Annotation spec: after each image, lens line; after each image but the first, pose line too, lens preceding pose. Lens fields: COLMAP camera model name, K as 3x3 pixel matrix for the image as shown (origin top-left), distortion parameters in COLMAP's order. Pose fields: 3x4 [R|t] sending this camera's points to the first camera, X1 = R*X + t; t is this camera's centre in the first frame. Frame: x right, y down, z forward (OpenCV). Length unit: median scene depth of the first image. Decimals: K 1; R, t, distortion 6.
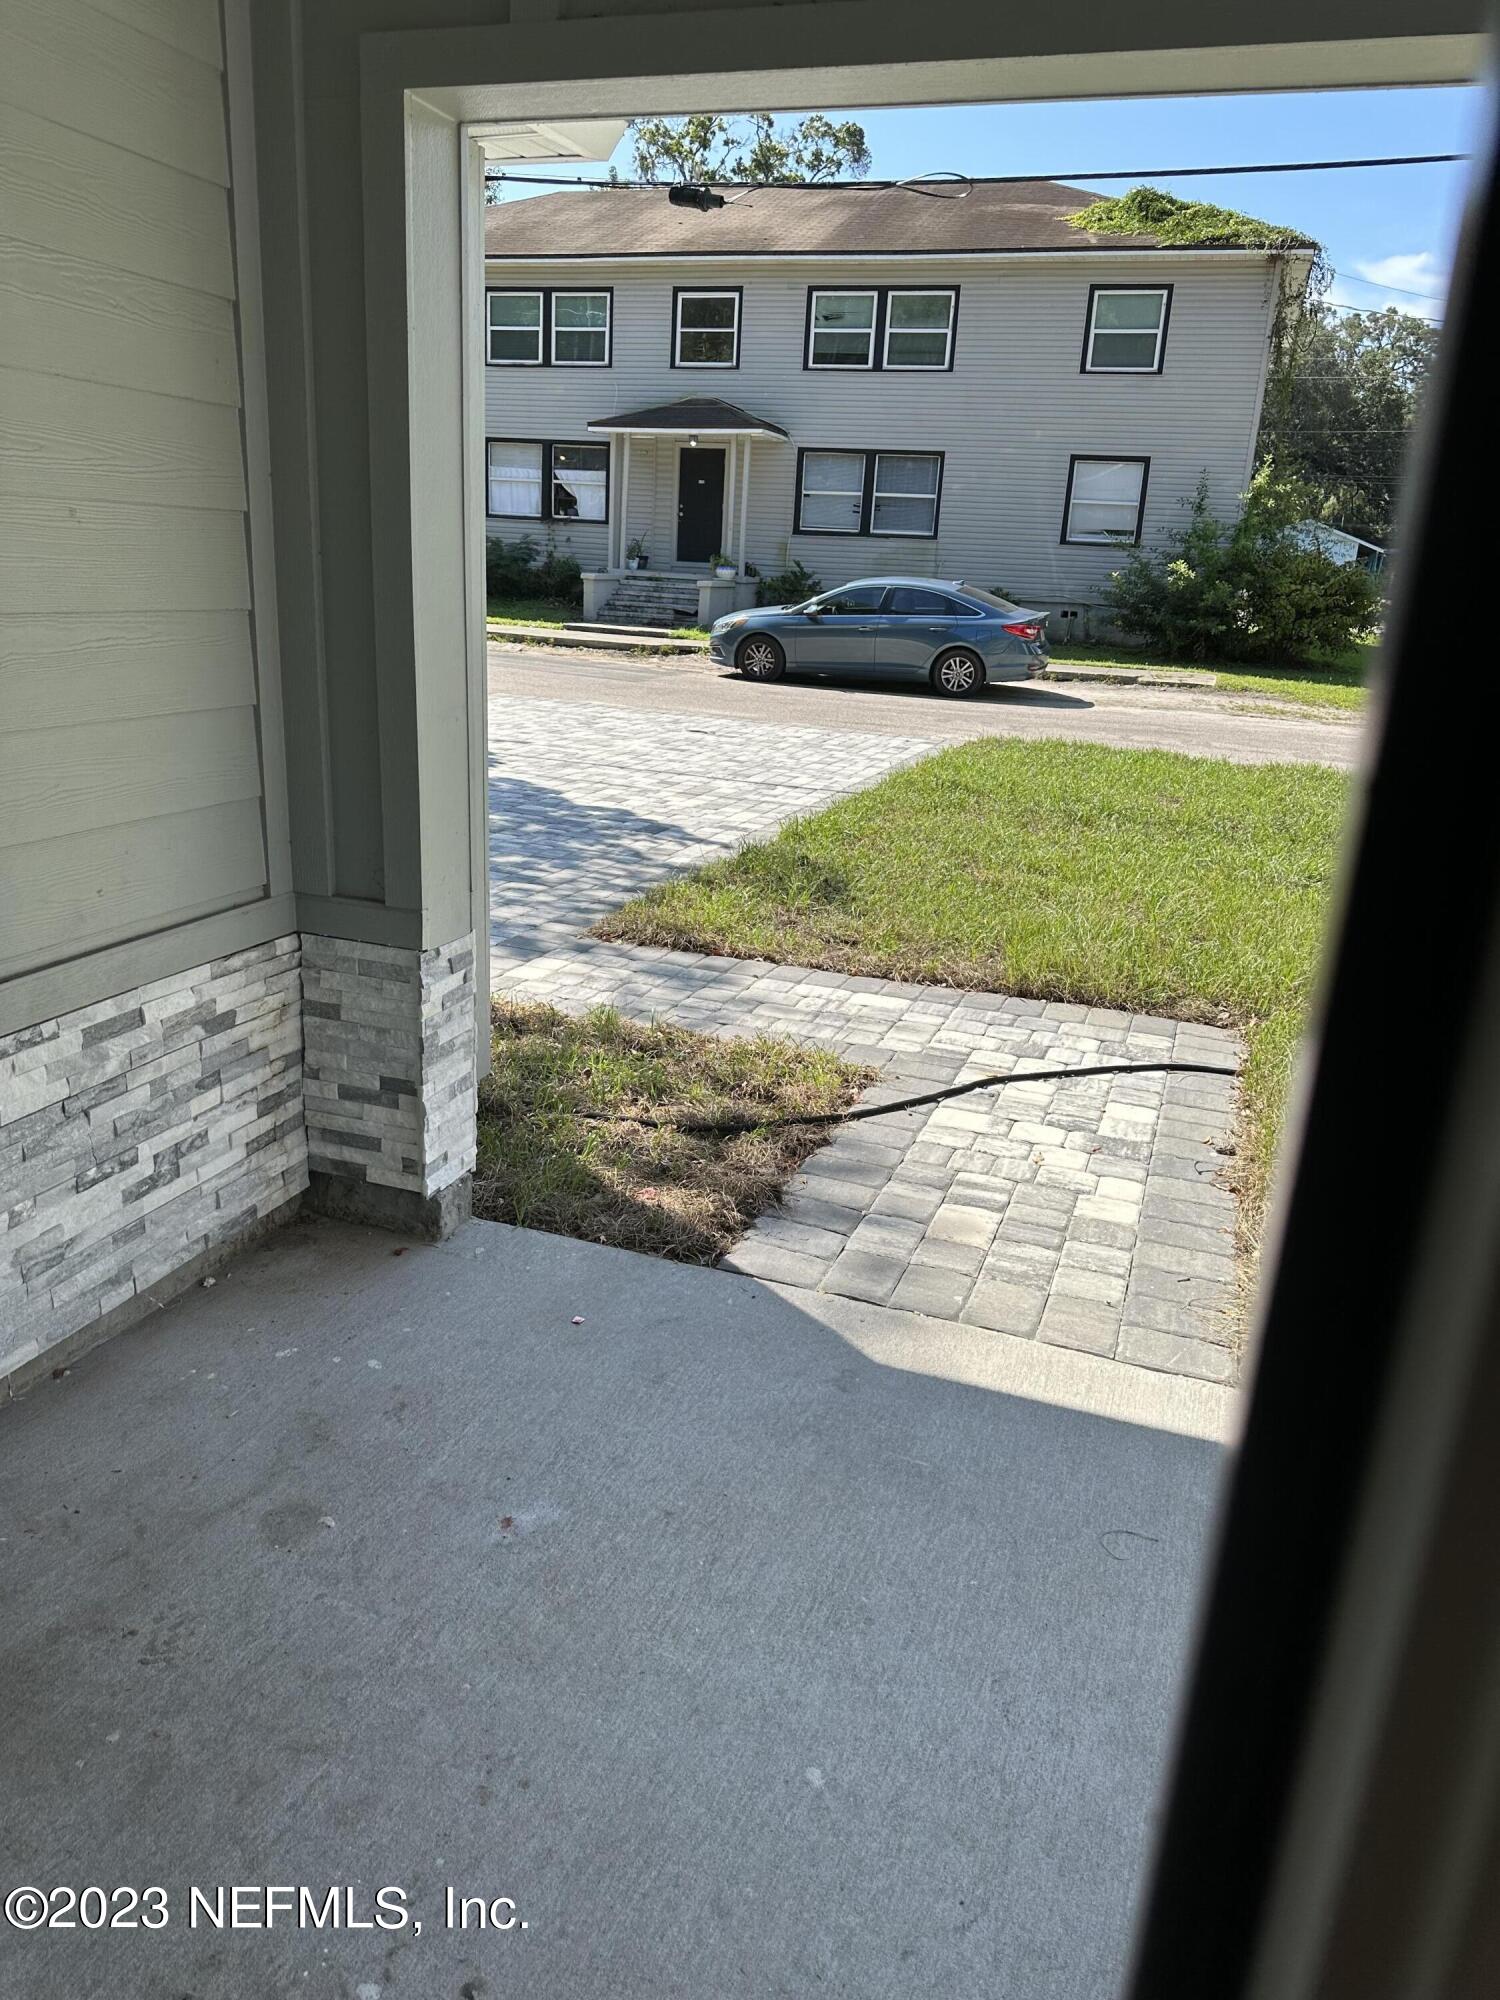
lens RADIAL K [[1417.6, 0, 756.2], [0, 1417.6, 994.1], [0, 0, 1]] dist [0.059814, -0.064894]
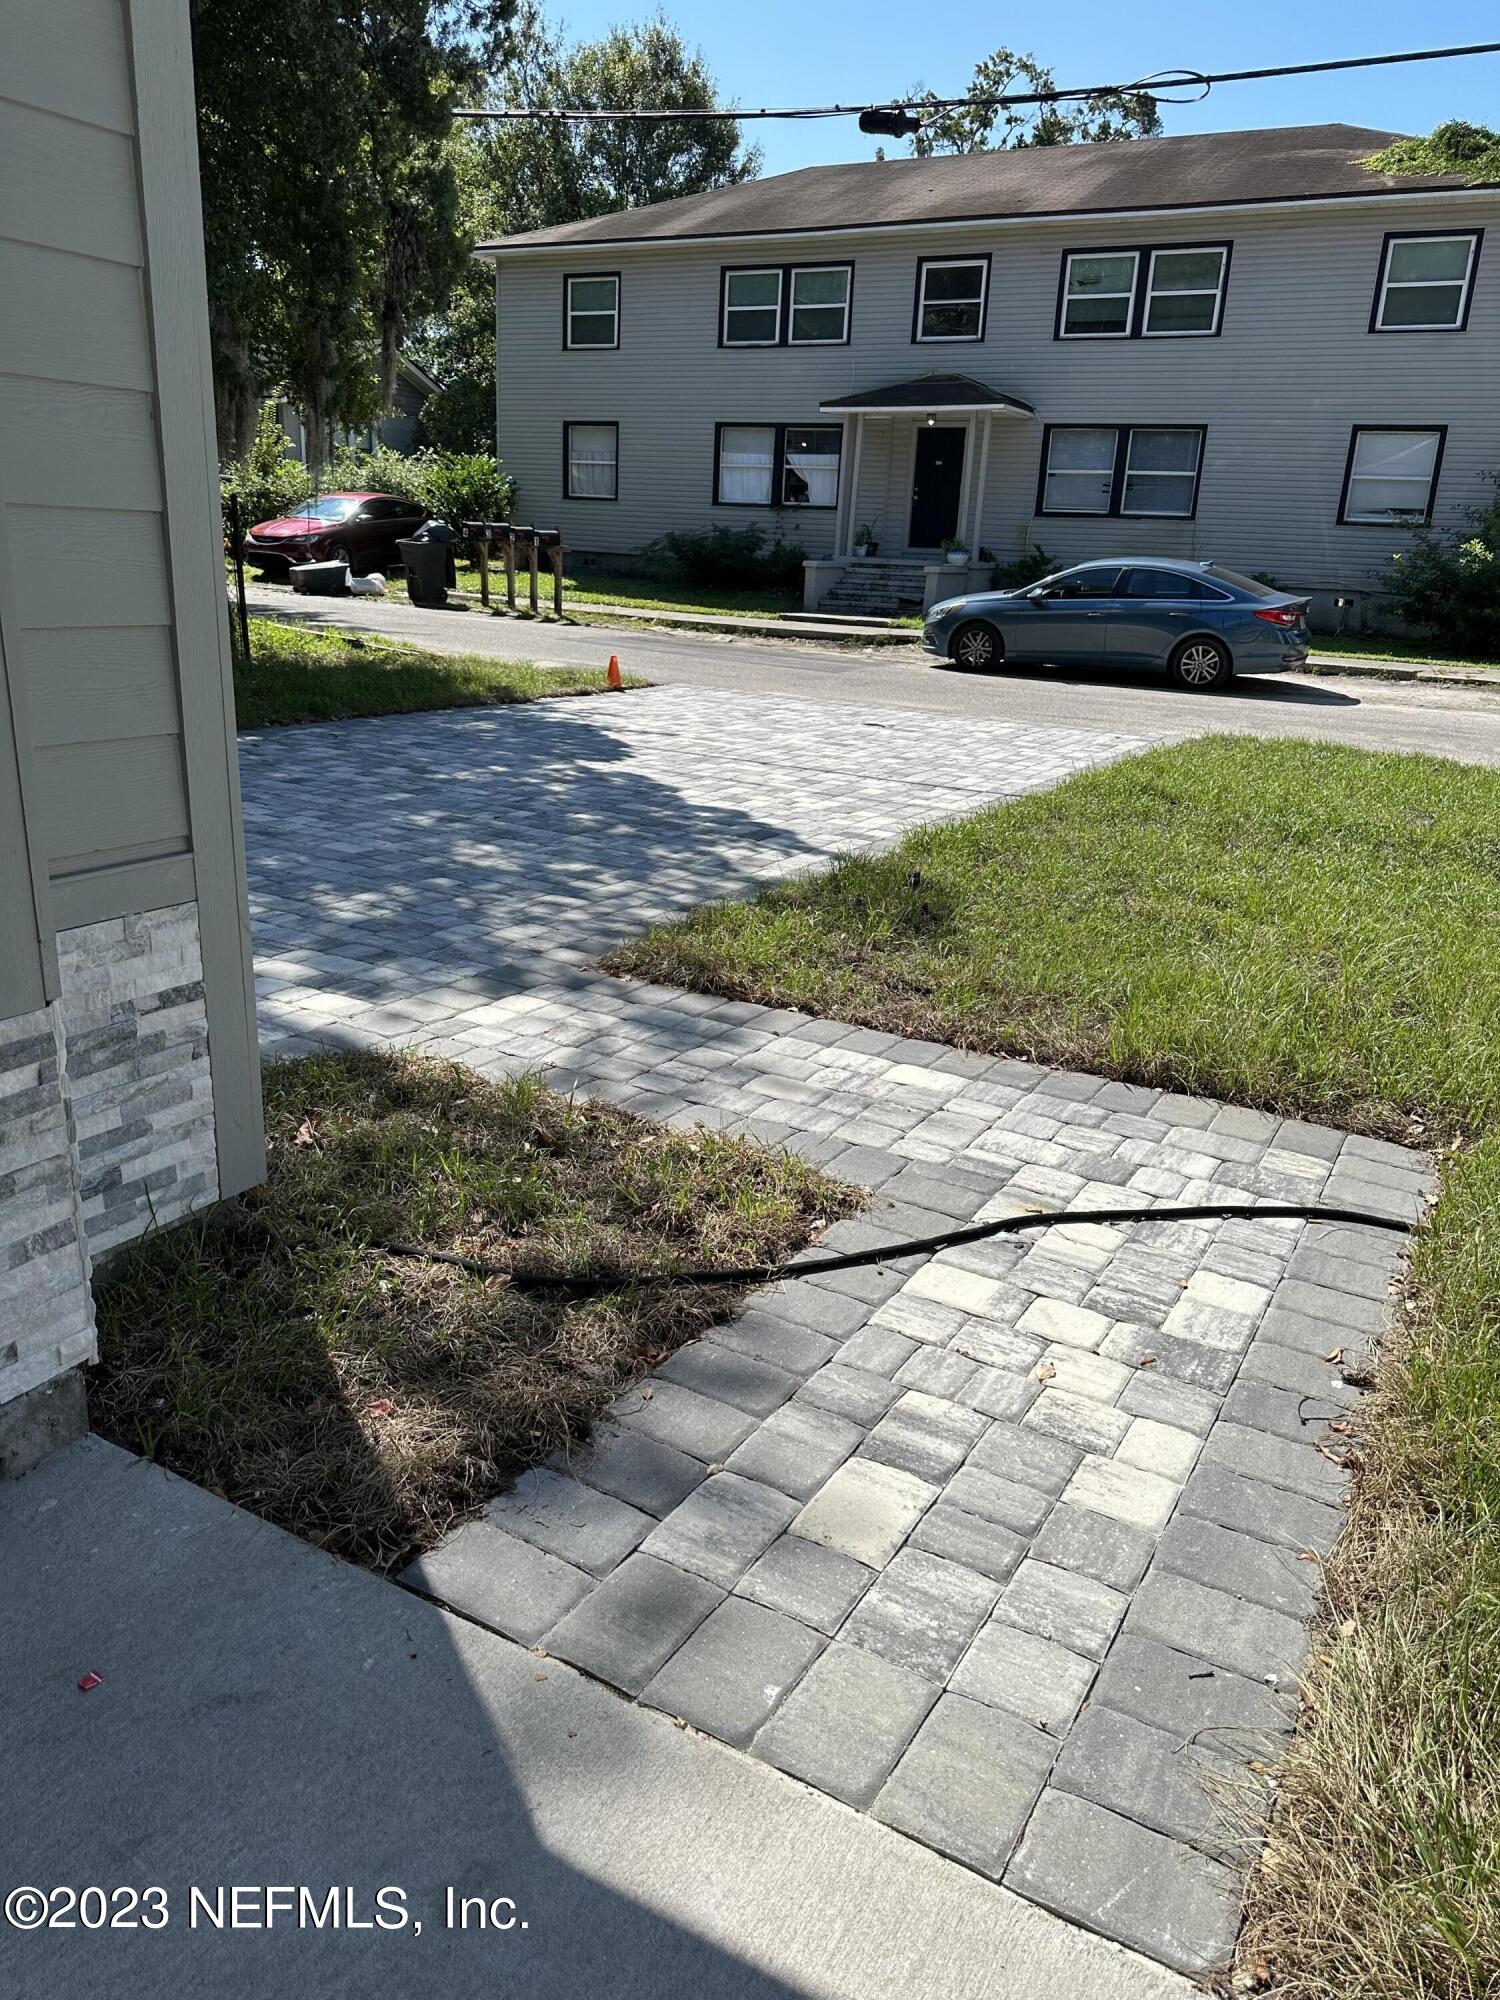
lens RADIAL K [[1417.6, 0, 755.4], [0, 1417.6, 997.7], [0, 0, 1]] dist [0.059814, -0.064894]
pose [[0.983490, 0.049509, -0.174058, 0.079167], [-0.048815, 0.998774, 0.008266, -0.024610], [0.174254, 0.000367, 0.984701, 0.154390]]
